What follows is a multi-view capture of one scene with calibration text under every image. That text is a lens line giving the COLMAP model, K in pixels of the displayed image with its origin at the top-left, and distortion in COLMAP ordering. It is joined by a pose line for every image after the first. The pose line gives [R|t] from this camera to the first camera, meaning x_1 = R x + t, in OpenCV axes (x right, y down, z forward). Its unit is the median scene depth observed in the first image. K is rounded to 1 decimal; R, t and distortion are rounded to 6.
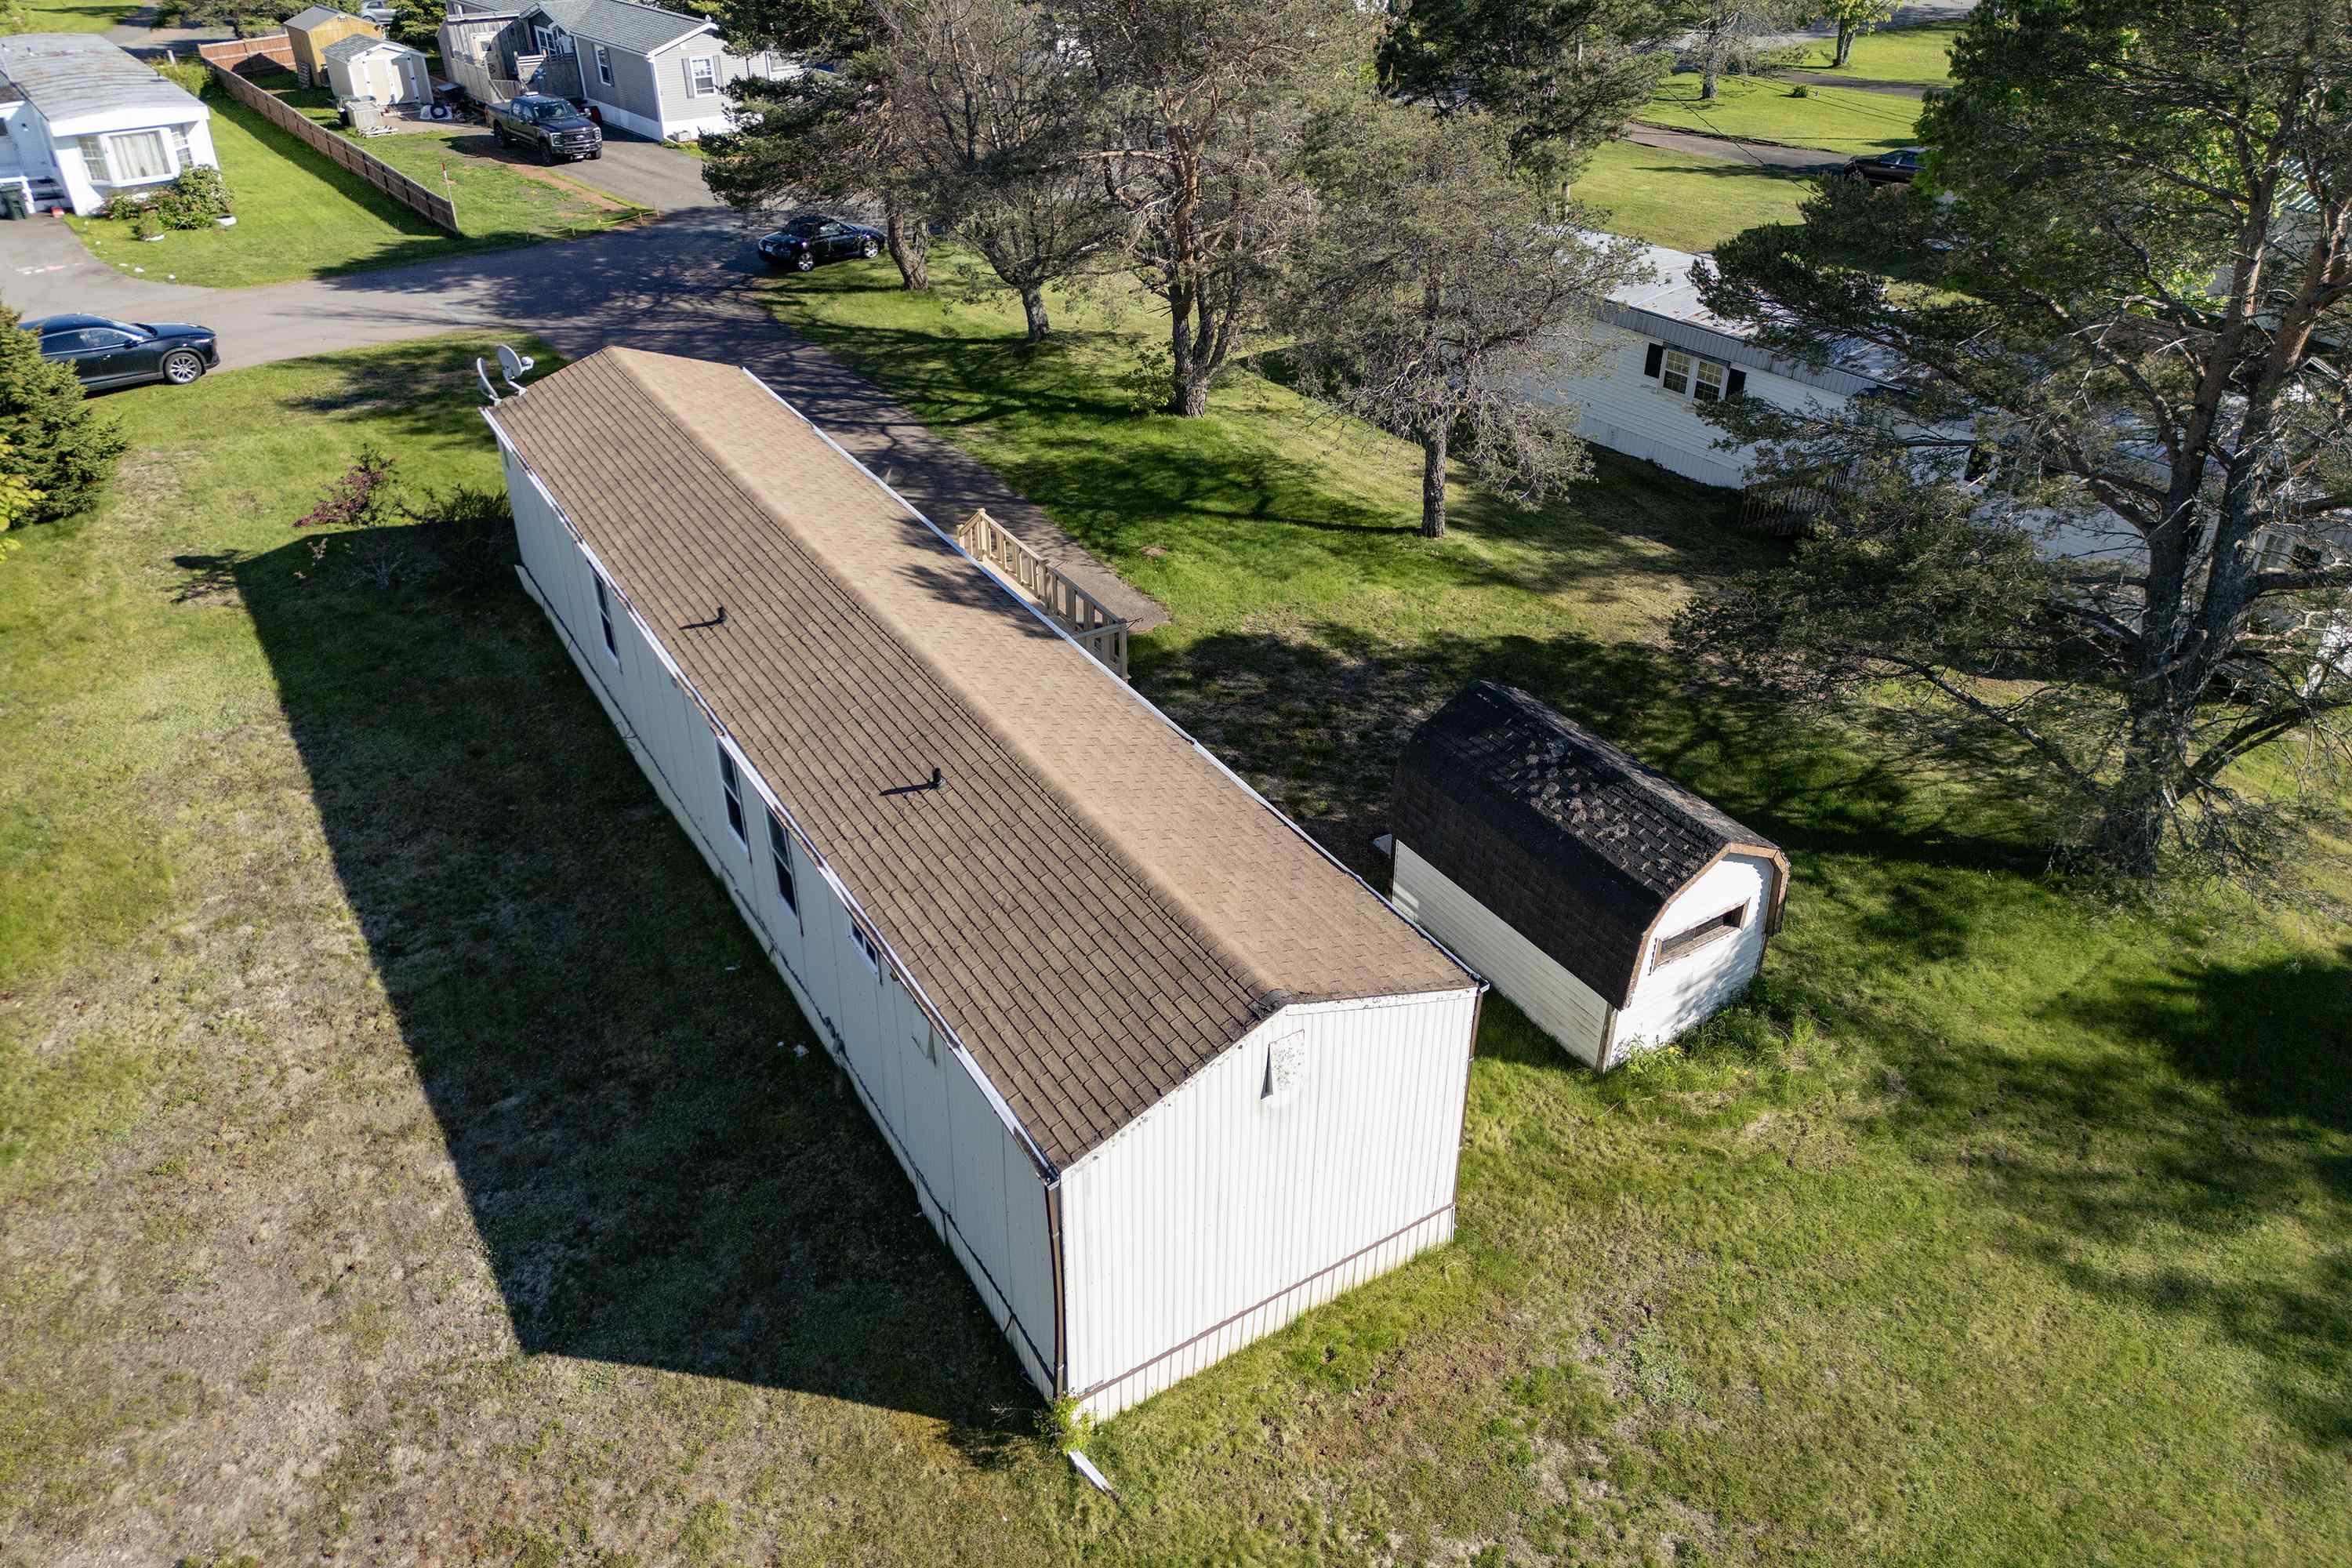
lens RADIAL K [[1653.9, 0, 1161.6], [0, 1653.9, 773.1], [0, 0, 1]] dist [0.115042, -0.089133]
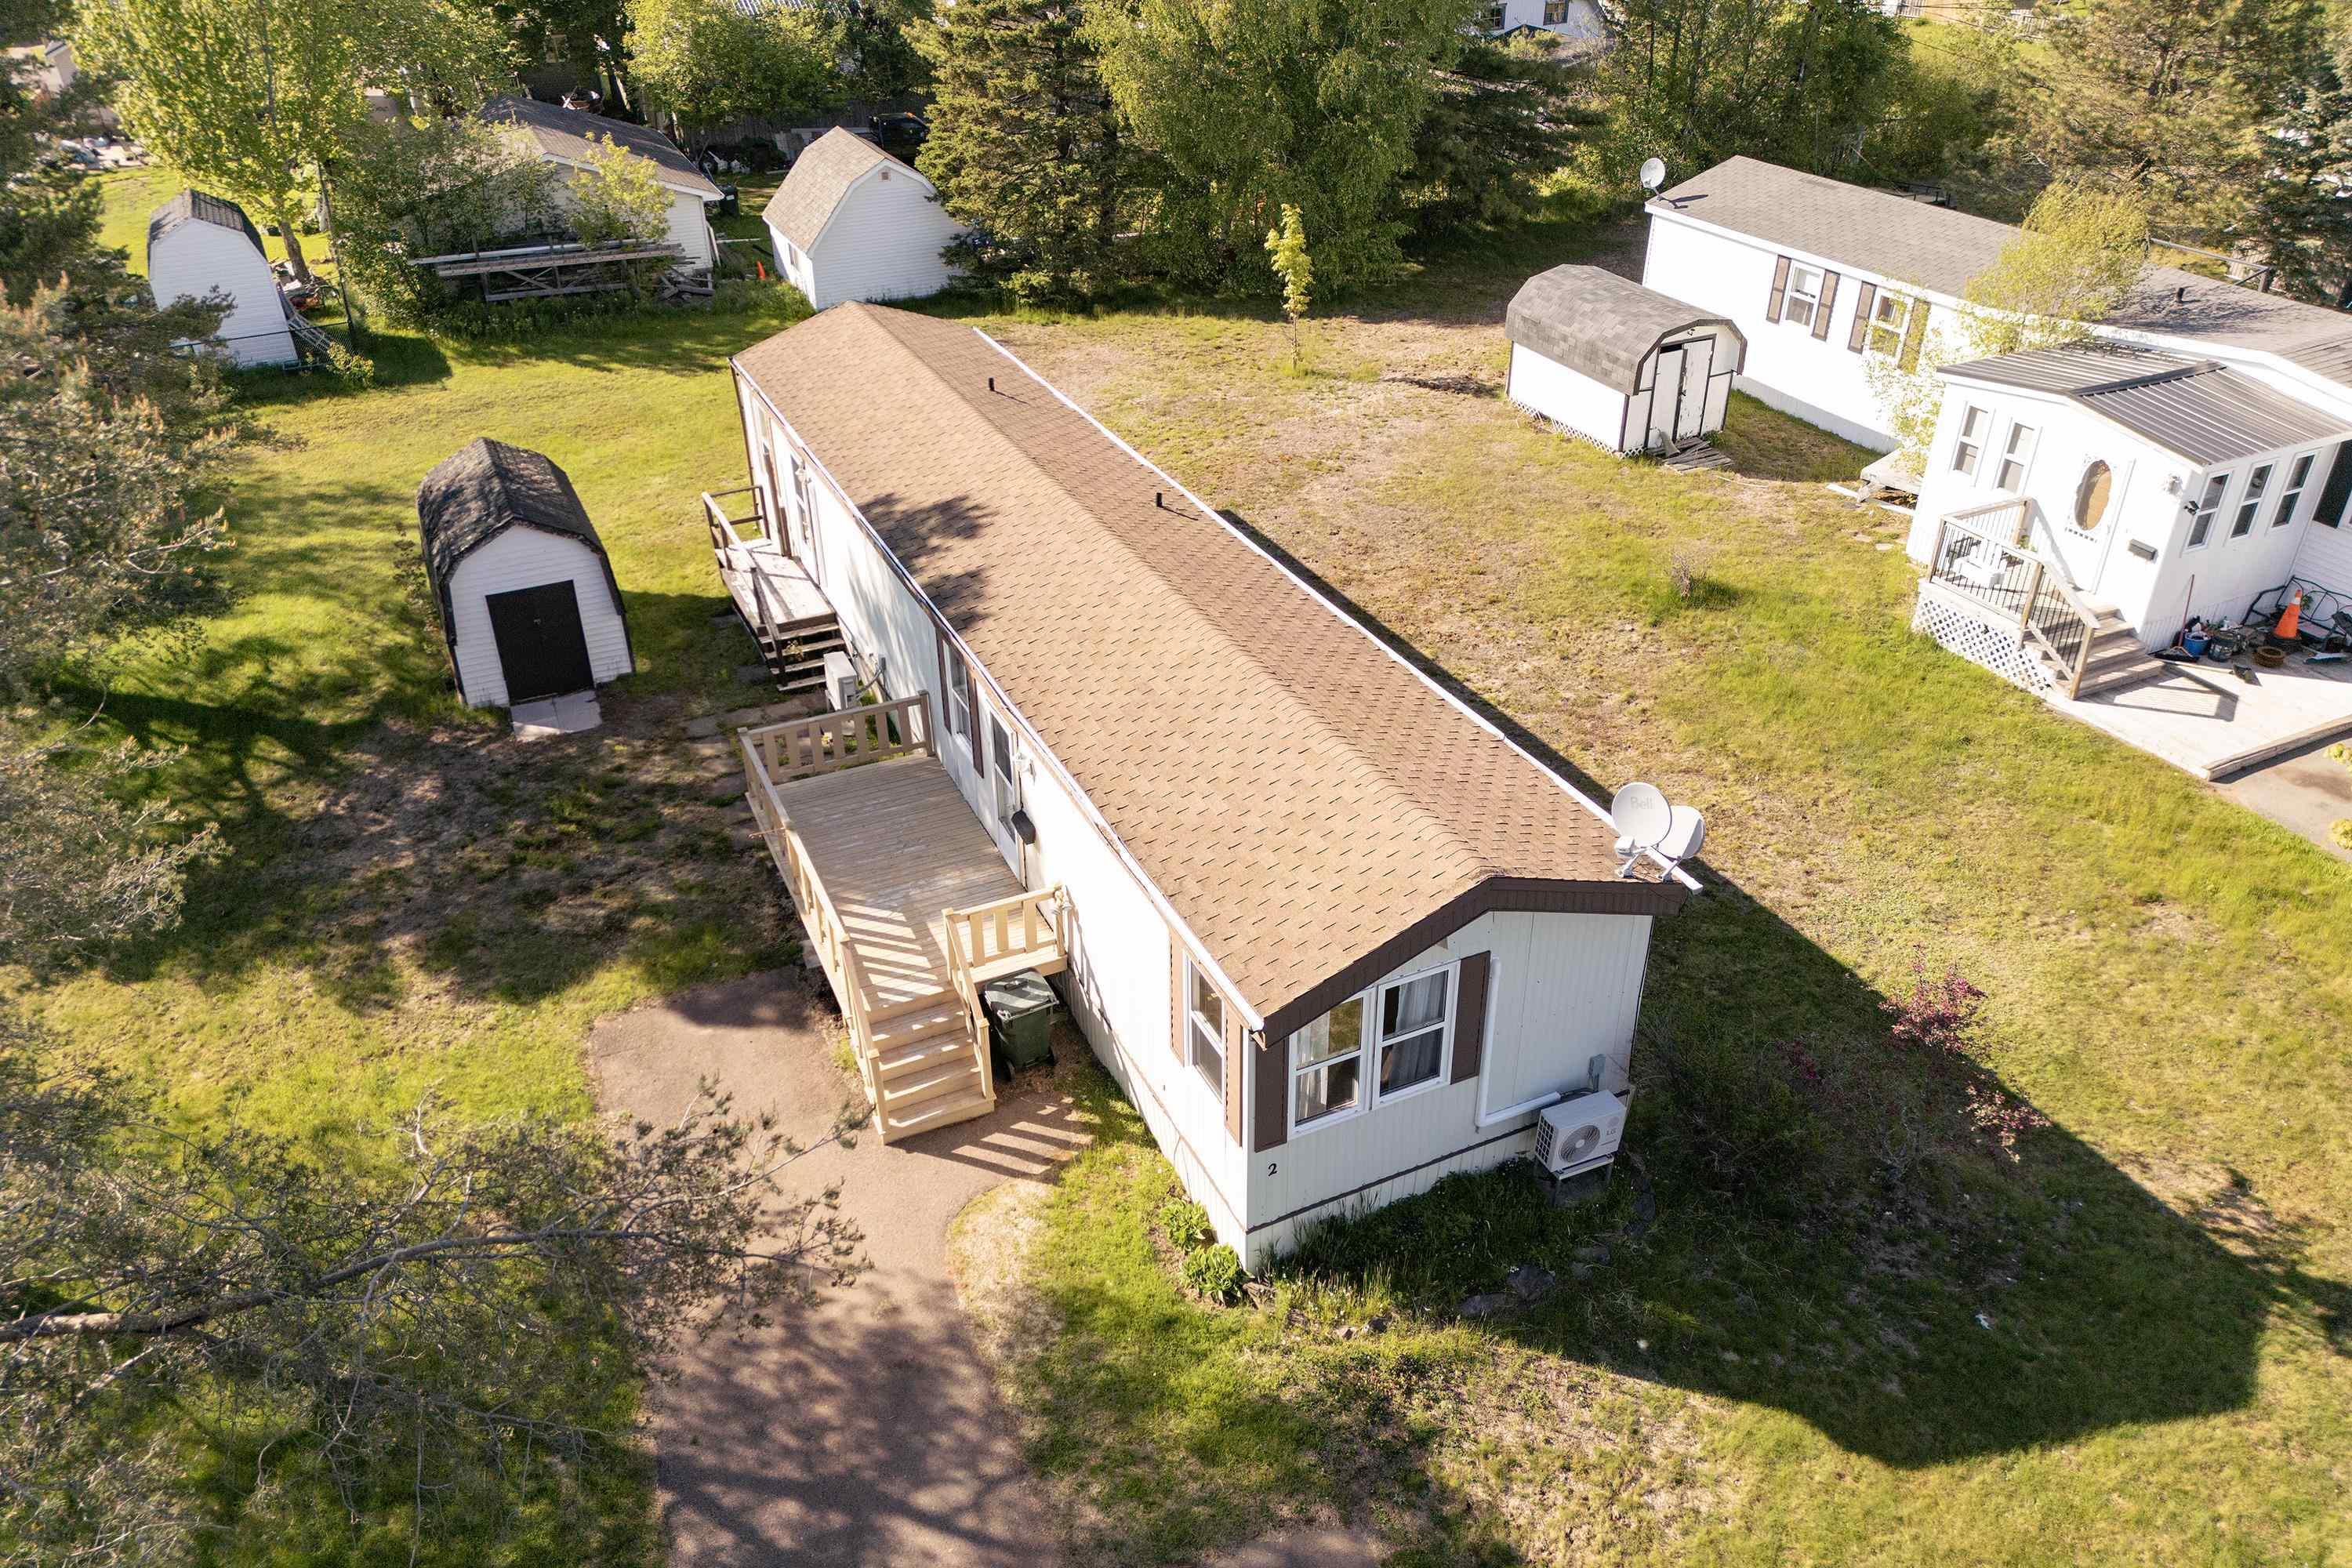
lens RADIAL K [[1653.9, 0, 1161.6], [0, 1653.9, 773.1], [0, 0, 1]] dist [0.115042, -0.089133]
pose [[-0.992517, -0.046605, 0.112862, -0.292813], [0.079652, 0.453450, 0.887715, -0.720824], [-0.092550, 0.890062, -0.446345, 1.213384]]
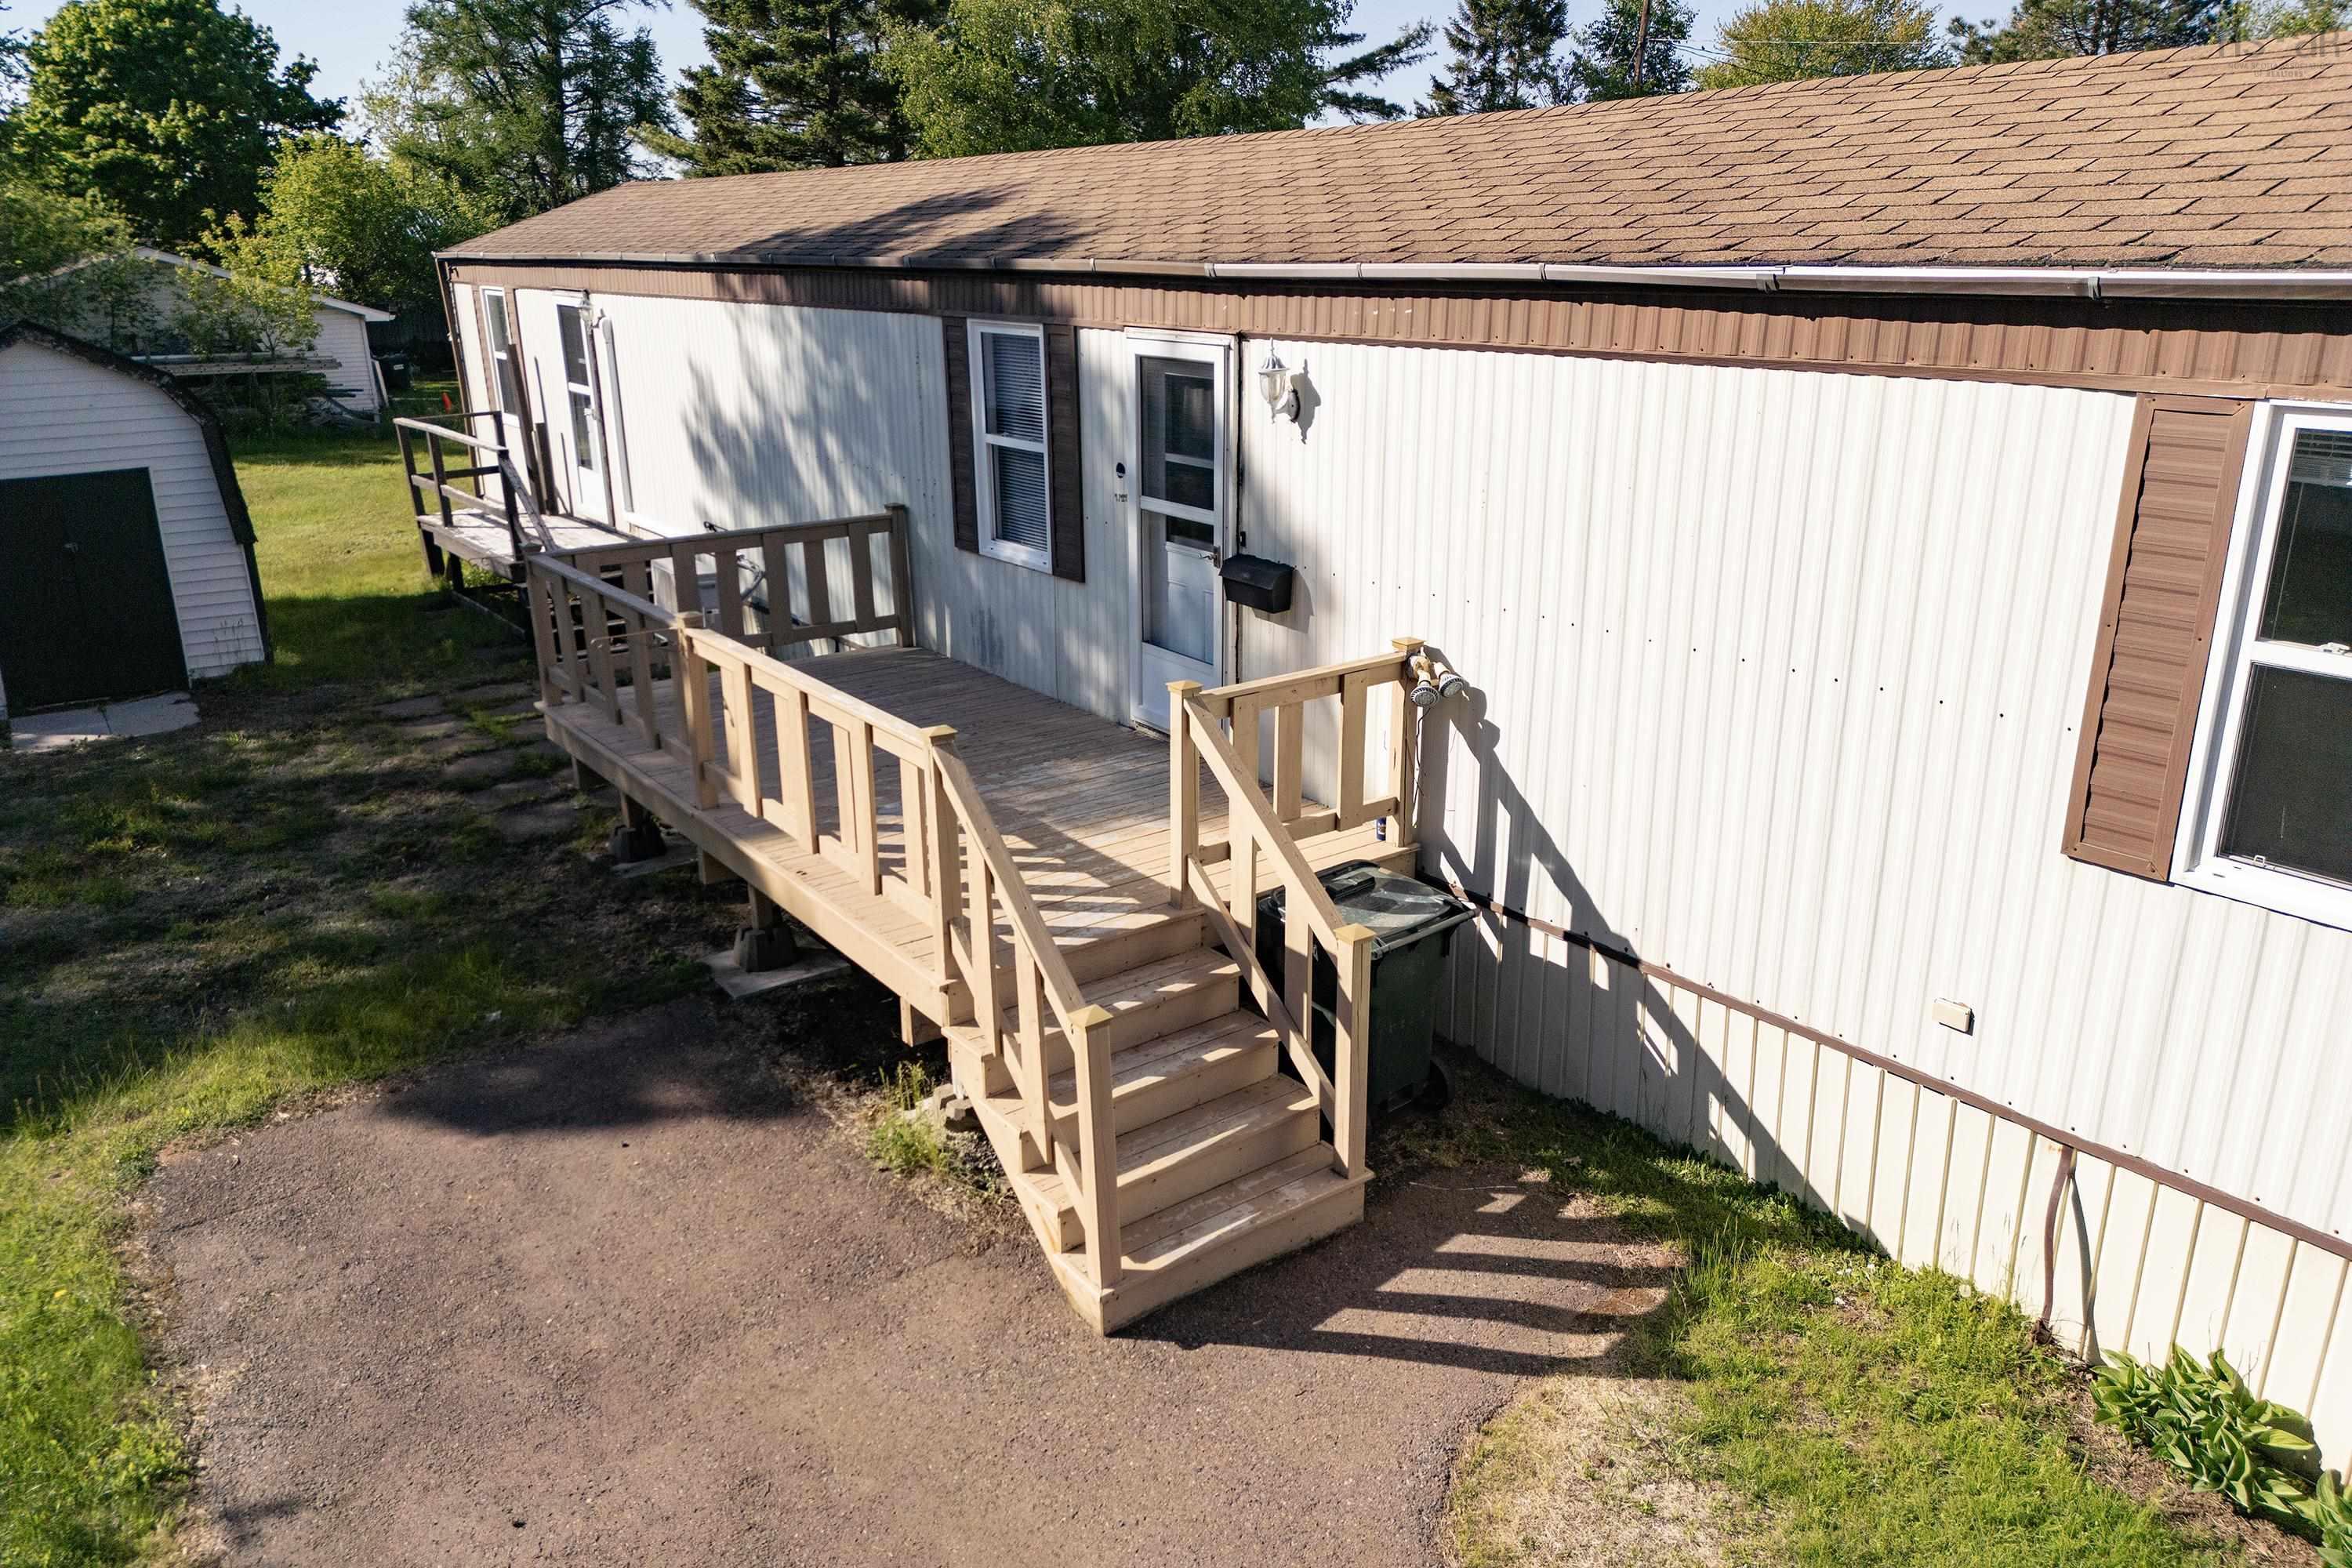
lens RADIAL K [[1653.9, 0, 1161.6], [0, 1653.9, 773.1], [0, 0, 1]] dist [0.115042, -0.089133]
pose [[-0.996595, 0.043094, -0.070296, -0.125783], [-0.027254, 0.632475, 0.774101, -0.327316], [0.077819, 0.773381, -0.629147, 1.147114]]
